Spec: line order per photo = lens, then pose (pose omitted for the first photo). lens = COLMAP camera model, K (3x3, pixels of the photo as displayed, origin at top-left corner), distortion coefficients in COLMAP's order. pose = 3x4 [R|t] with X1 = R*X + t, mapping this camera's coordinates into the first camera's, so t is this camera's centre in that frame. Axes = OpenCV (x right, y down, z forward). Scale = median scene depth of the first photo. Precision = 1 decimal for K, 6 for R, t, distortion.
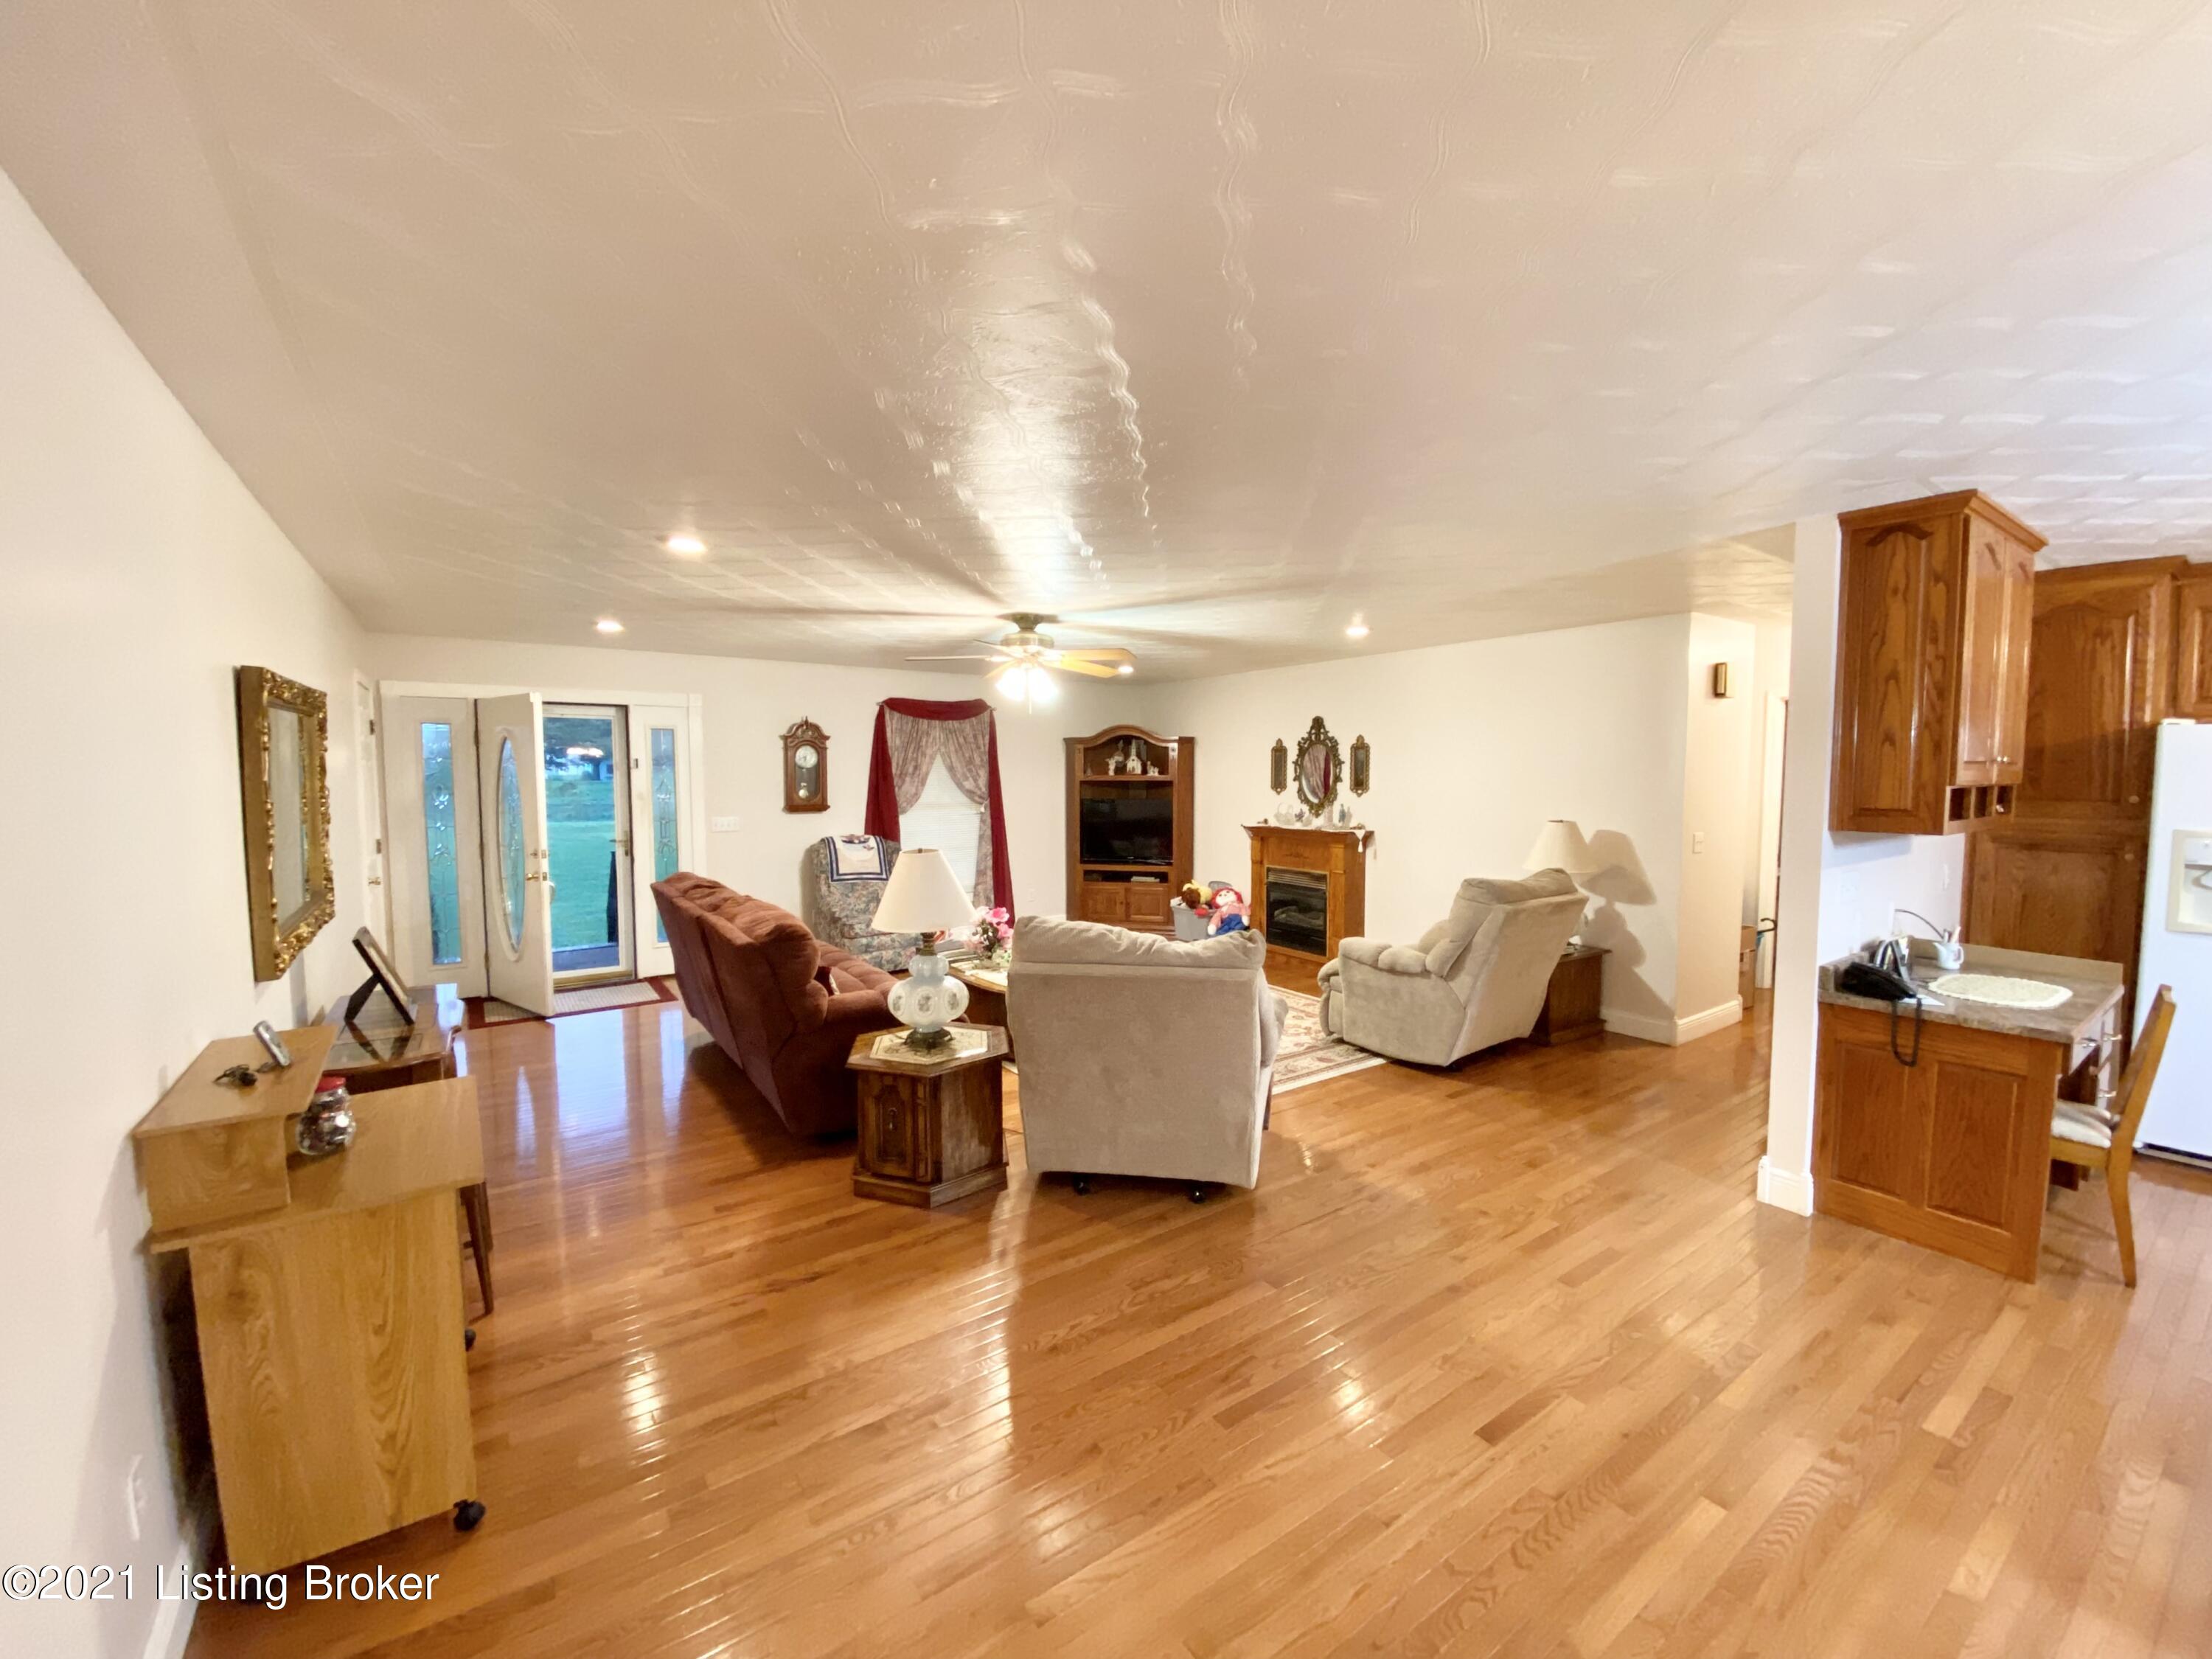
lens RADIAL K [[897.0, 0, 1106.0], [0, 897.0, 829.5], [0, 0, 1]] dist [-0.000534, -0.012132]
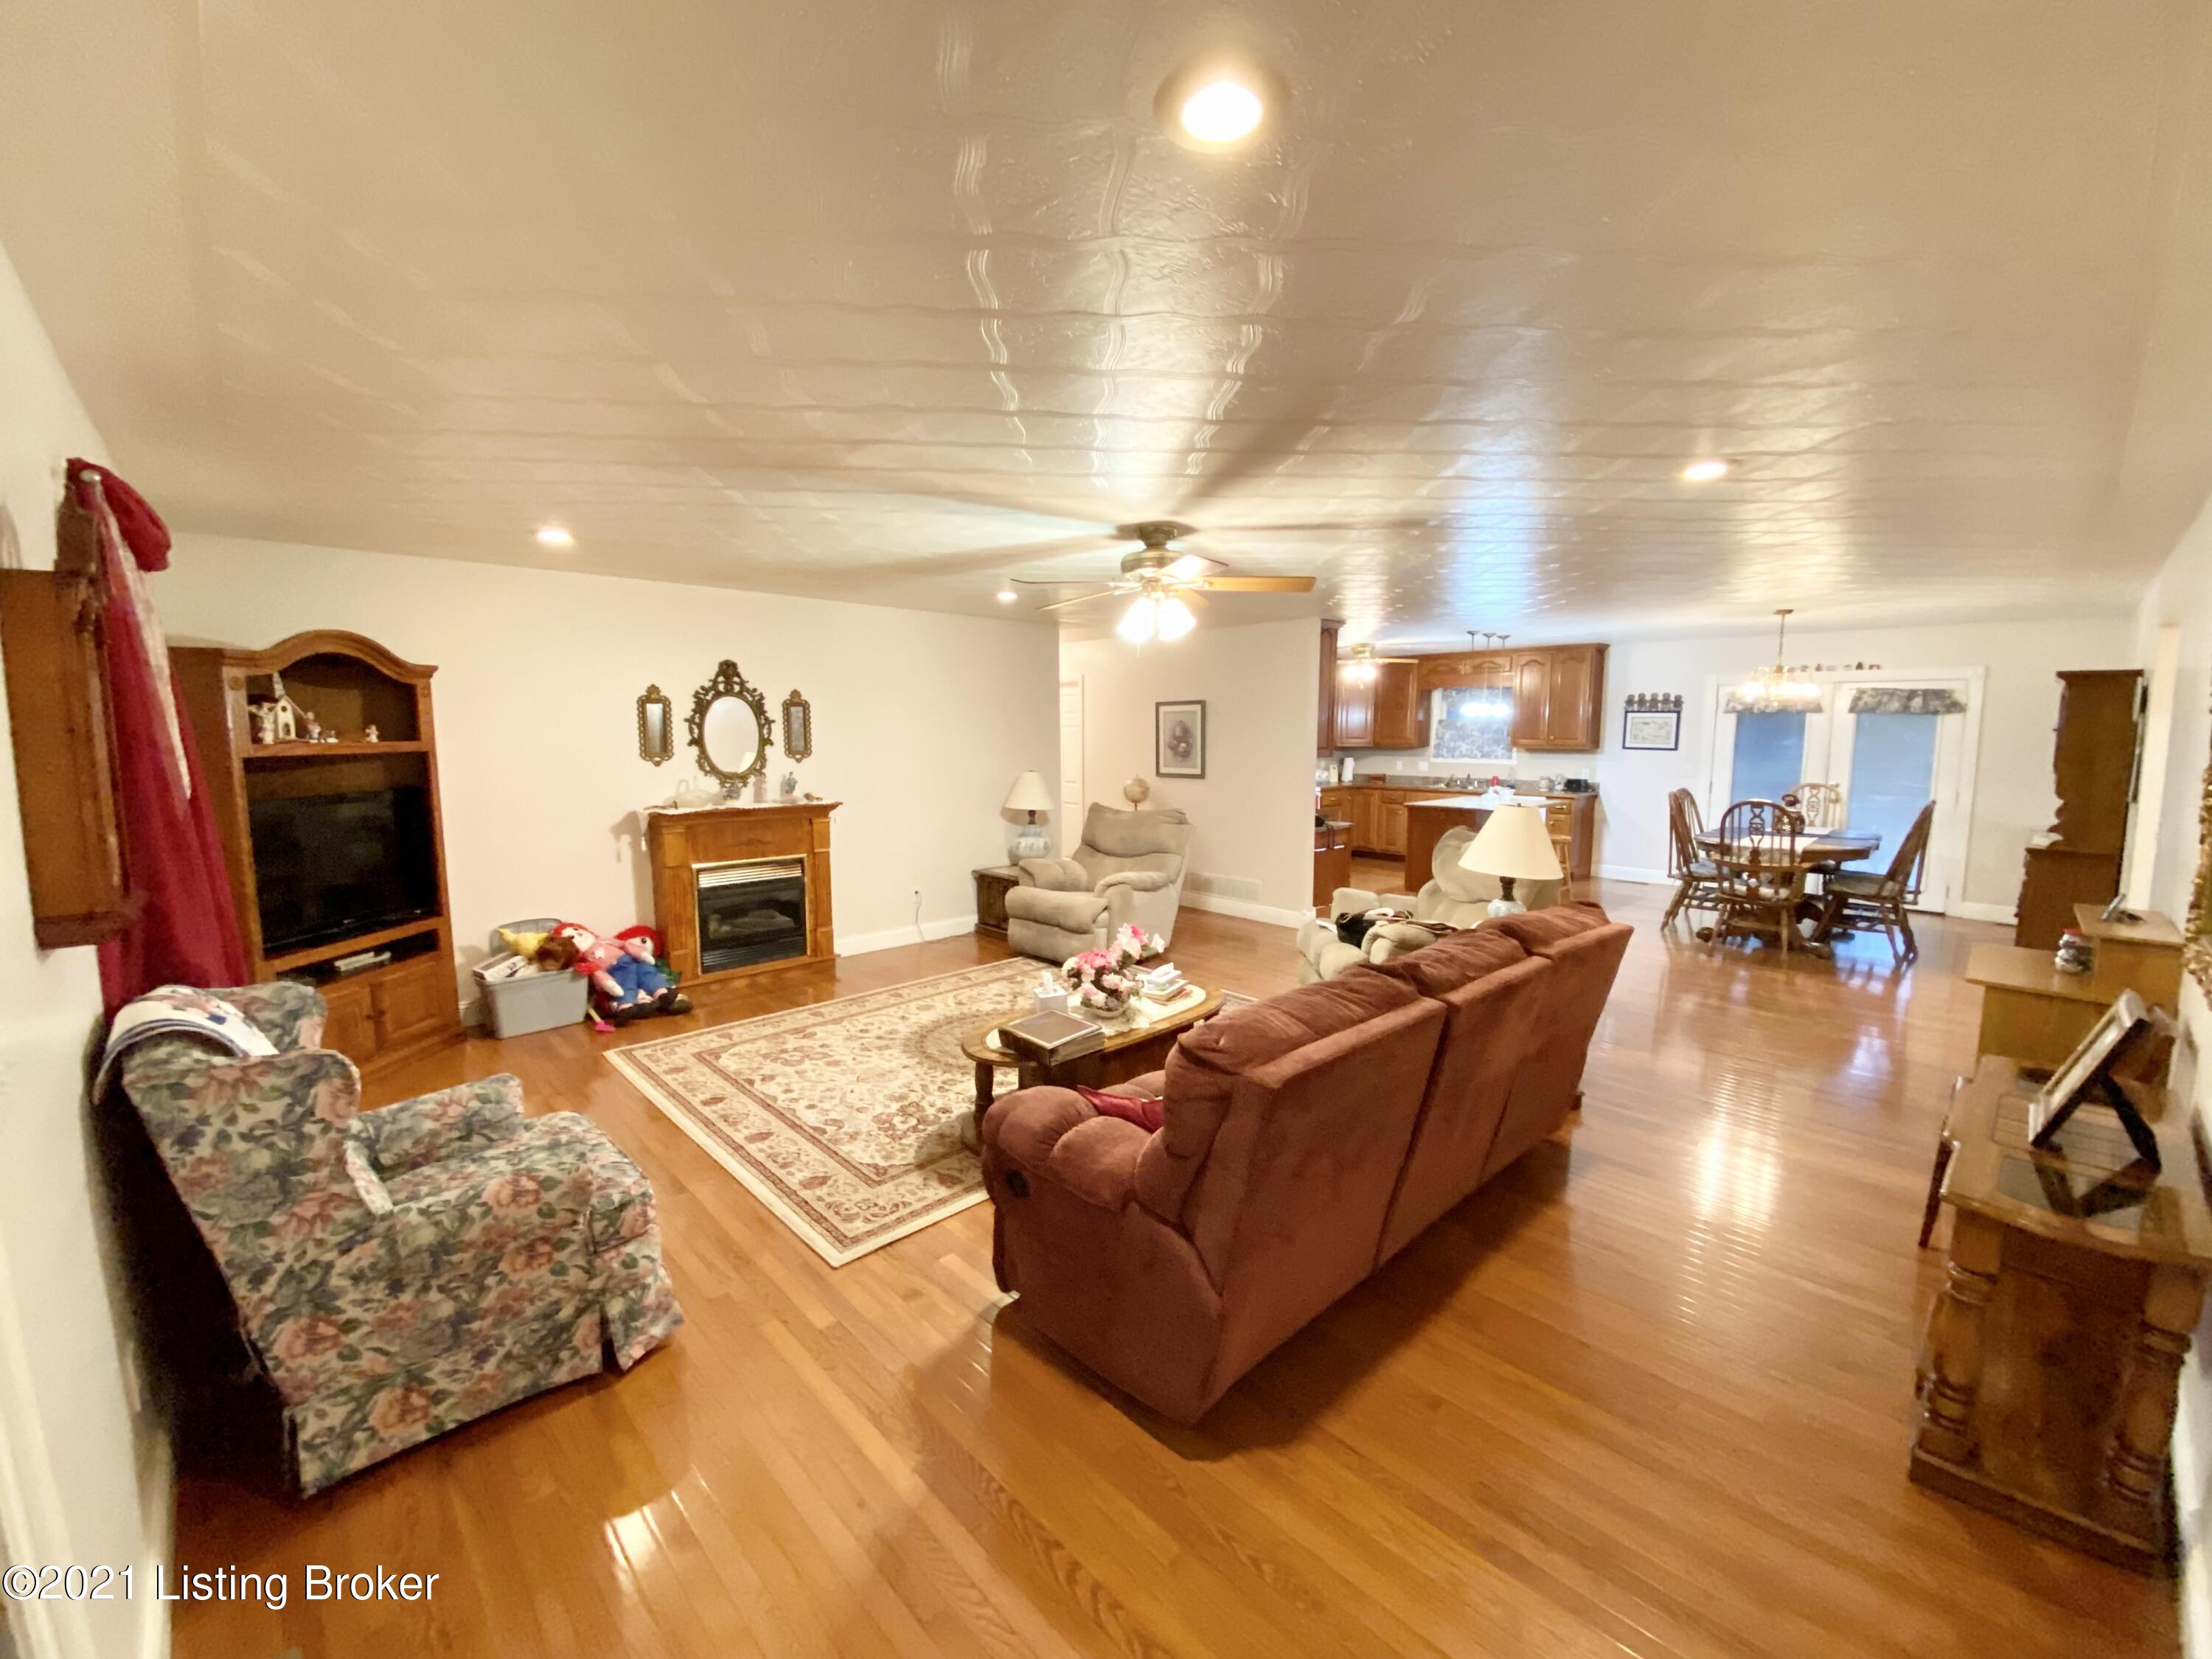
lens RADIAL K [[897.0, 0, 1106.0], [0, 897.0, 829.5], [0, 0, 1]] dist [-0.000534, -0.012132]
pose [[-0.154064, -0.102441, 0.982736, -0.573901], [0.063487, 0.991529, 0.113310, -0.049199], [-0.986019, 0.079848, -0.146255, 0.805240]]
